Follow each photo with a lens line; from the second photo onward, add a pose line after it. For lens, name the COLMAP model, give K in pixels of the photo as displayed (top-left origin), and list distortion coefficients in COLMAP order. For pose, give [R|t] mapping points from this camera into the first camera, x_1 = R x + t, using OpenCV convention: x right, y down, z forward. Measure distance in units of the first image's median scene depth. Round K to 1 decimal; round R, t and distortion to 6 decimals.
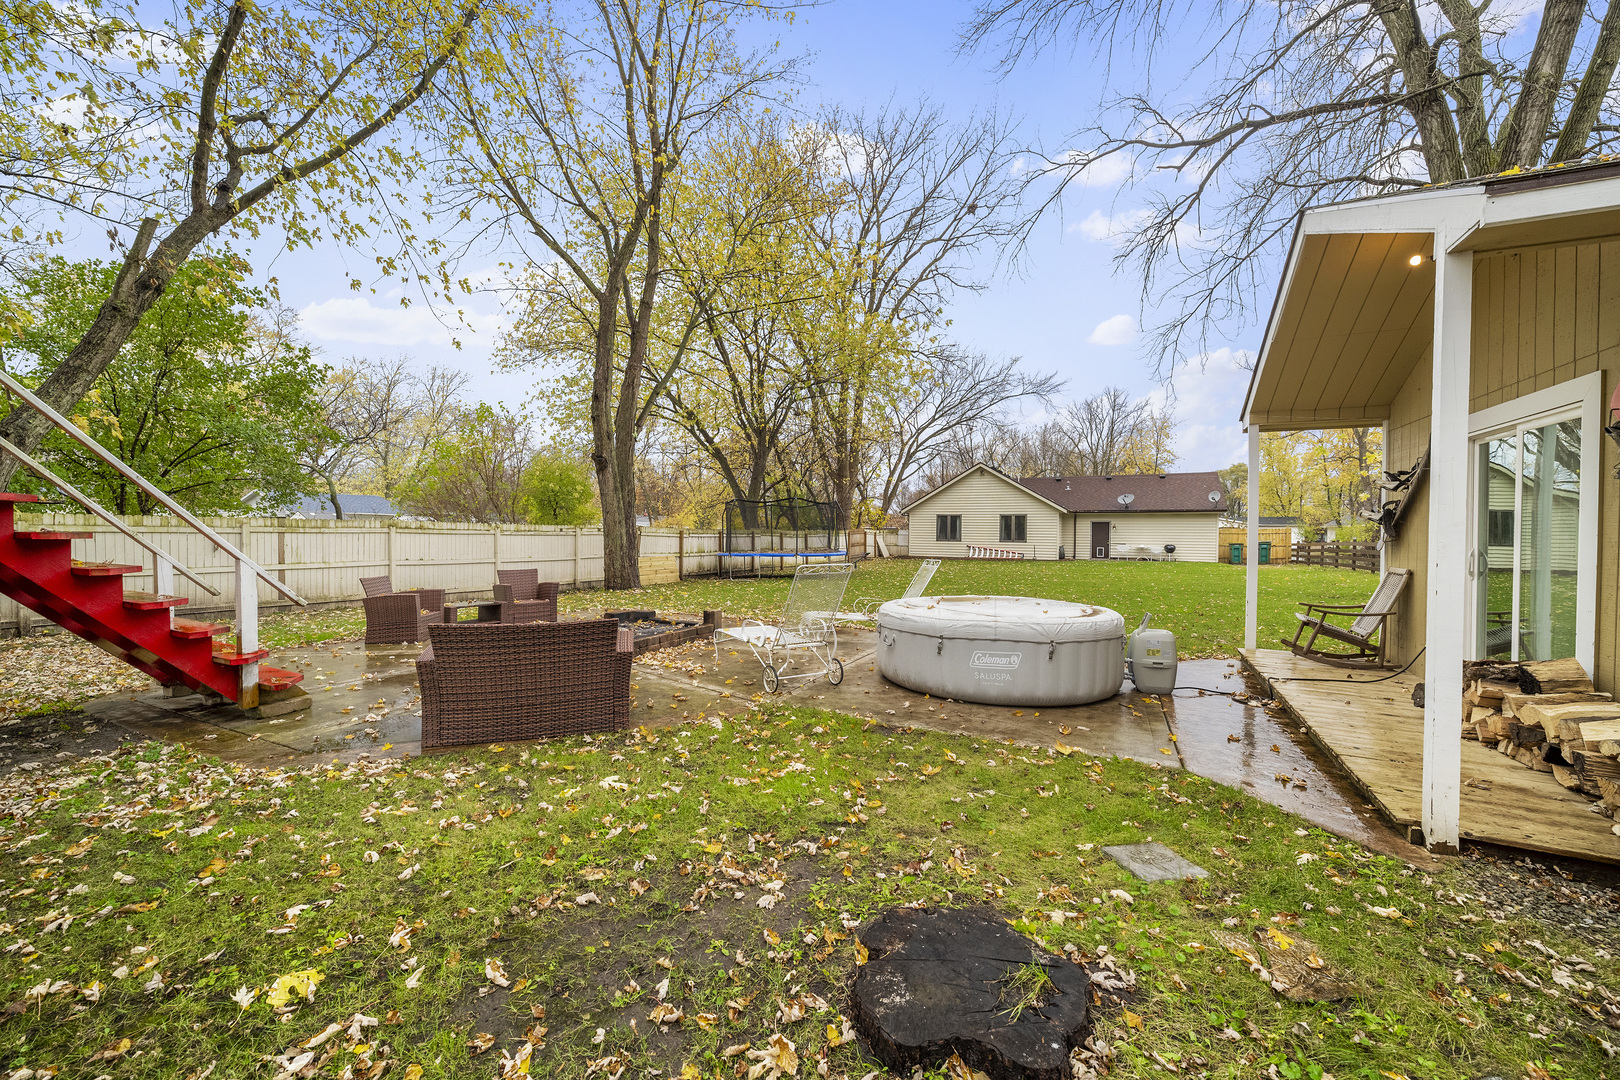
lens RADIAL K [[655.6, 0, 810.0], [0, 655.6, 540.0], [0, 0, 1]] dist [0.000897, 0.000195]
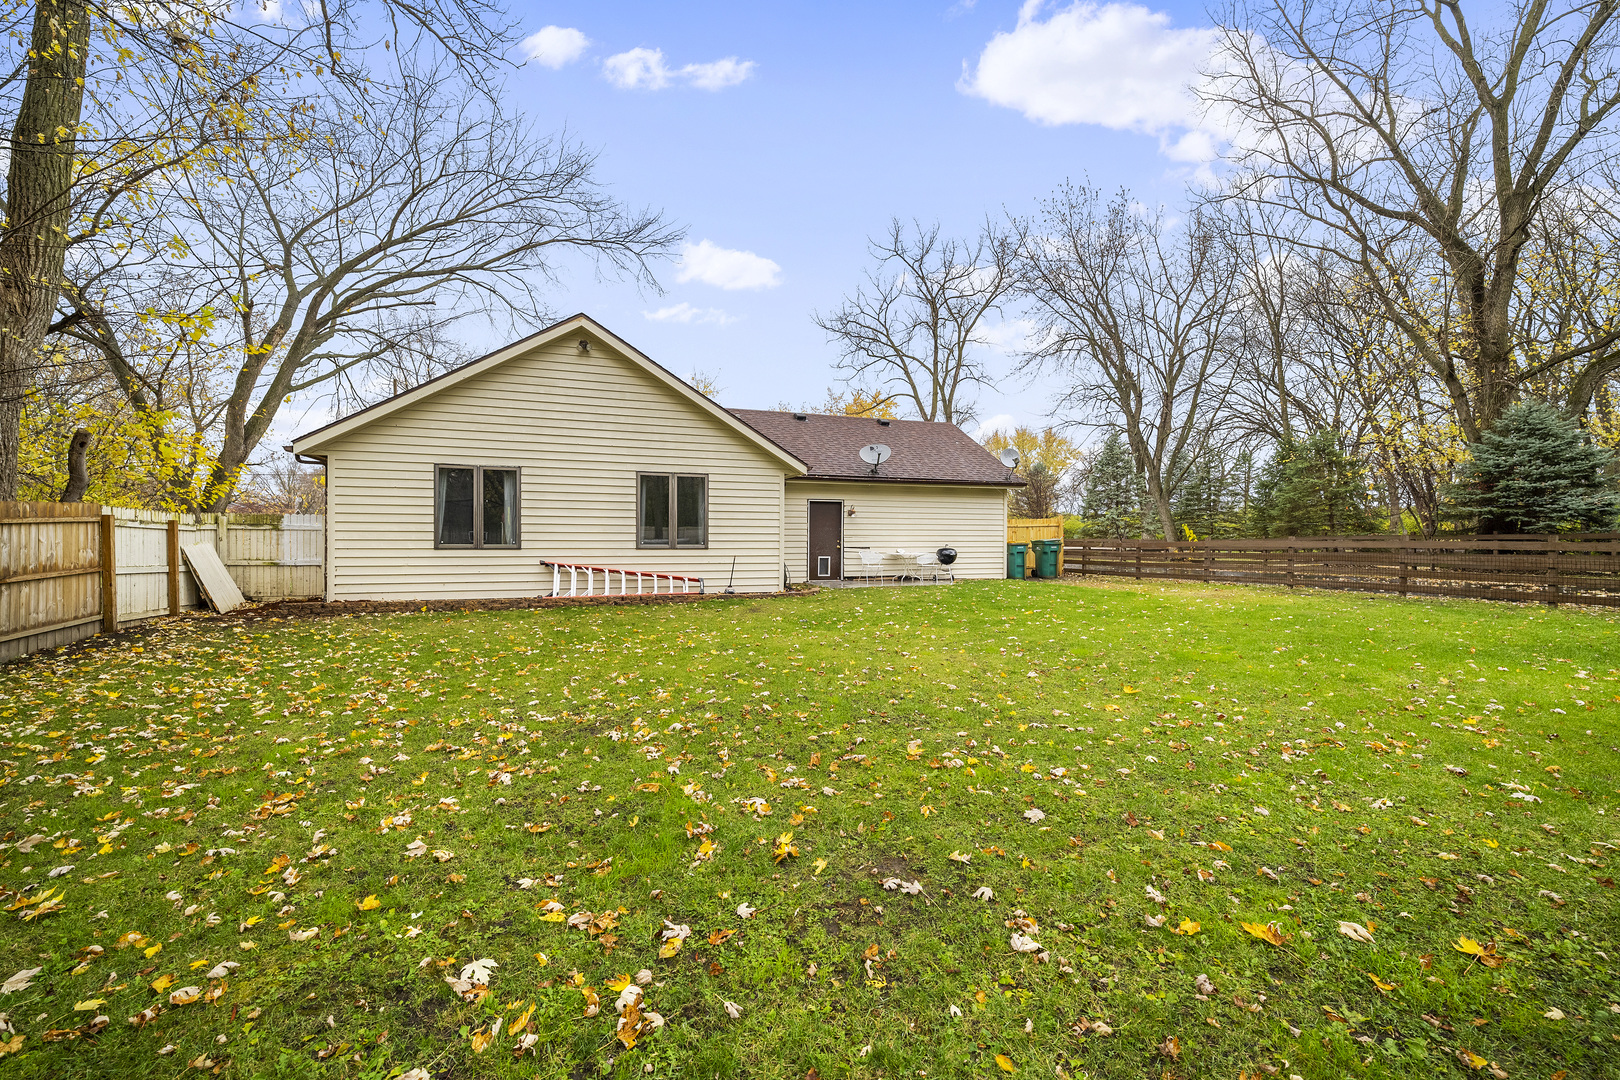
lens RADIAL K [[688.0, 0, 809.3], [0, 688.0, 526.5], [0, 0, 1]] dist [-0.000497, -0.000081]
pose [[0.699388, 0.001987, 0.714740, 0.086889], [0.008076, 0.999910, -0.010682, -0.004422], [-0.714697, 0.013243, 0.699309, 0.667701]]
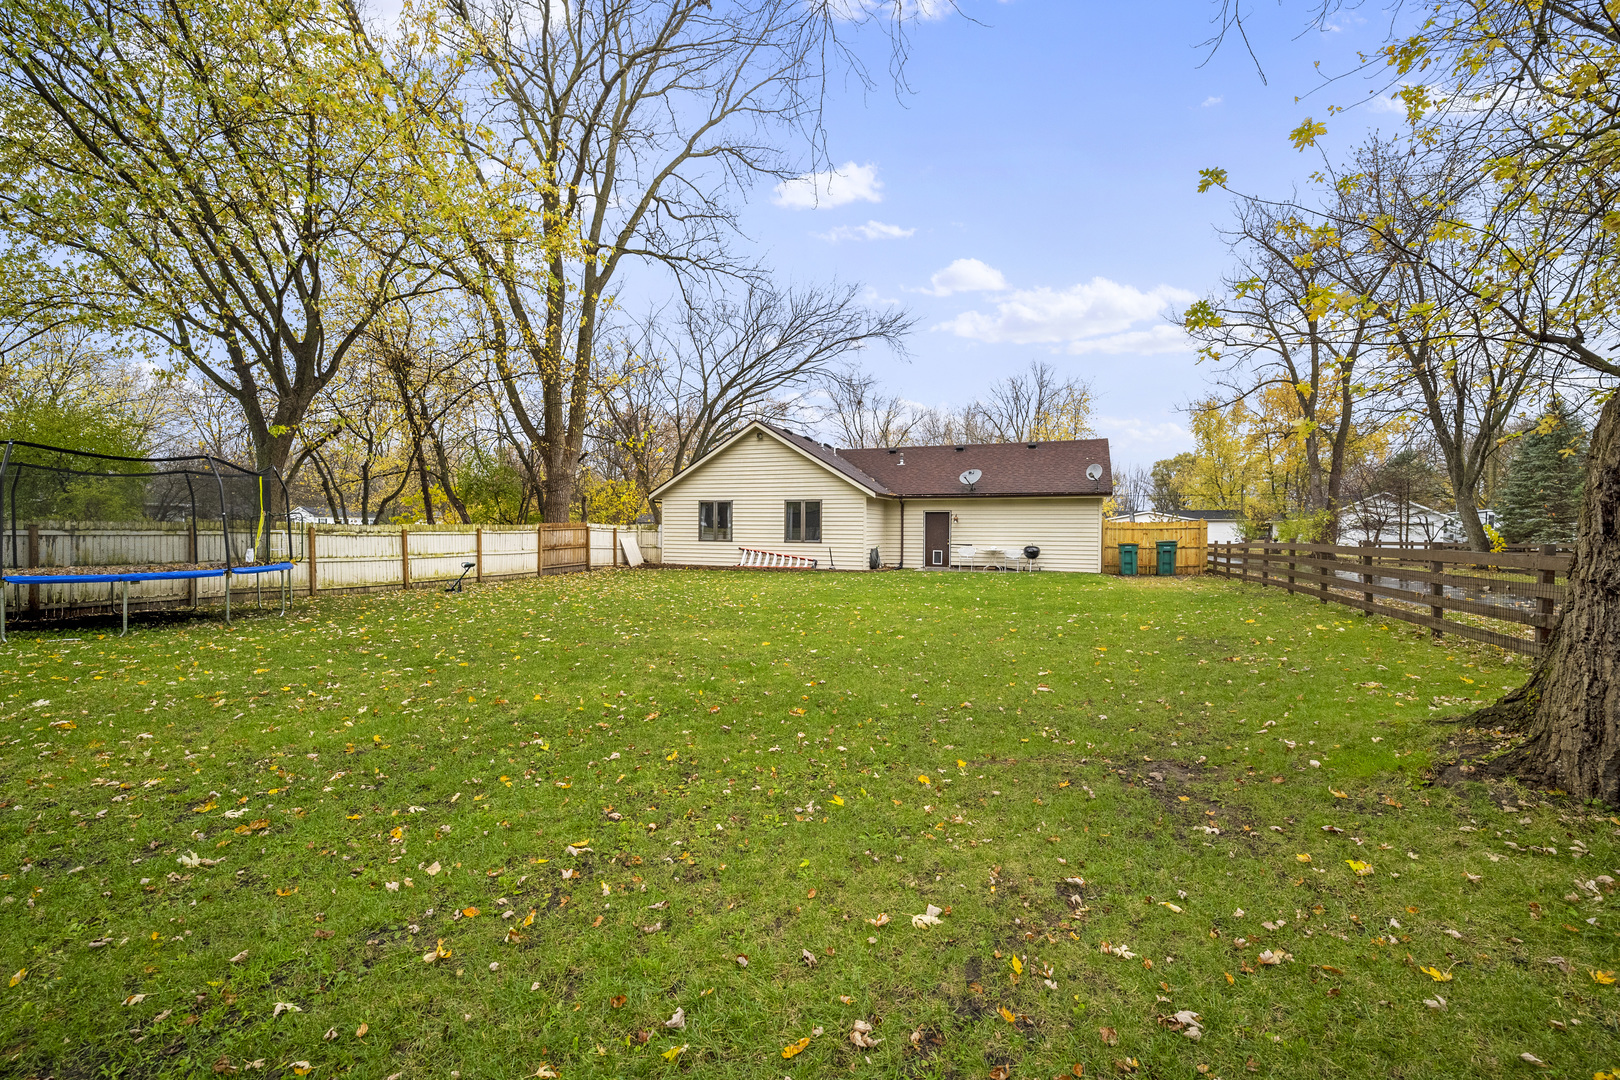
lens RADIAL K [[687.2, 0, 810.0], [0, 687.2, 540.0], [0, 0, 1]] dist [-0.000448, -0.000088]
pose [[0.997552, -0.002722, 0.069877, 0.265670], [0.002464, 0.999990, 0.003770, -0.001763], [-0.069887, -0.003589, 0.997548, 0.314459]]
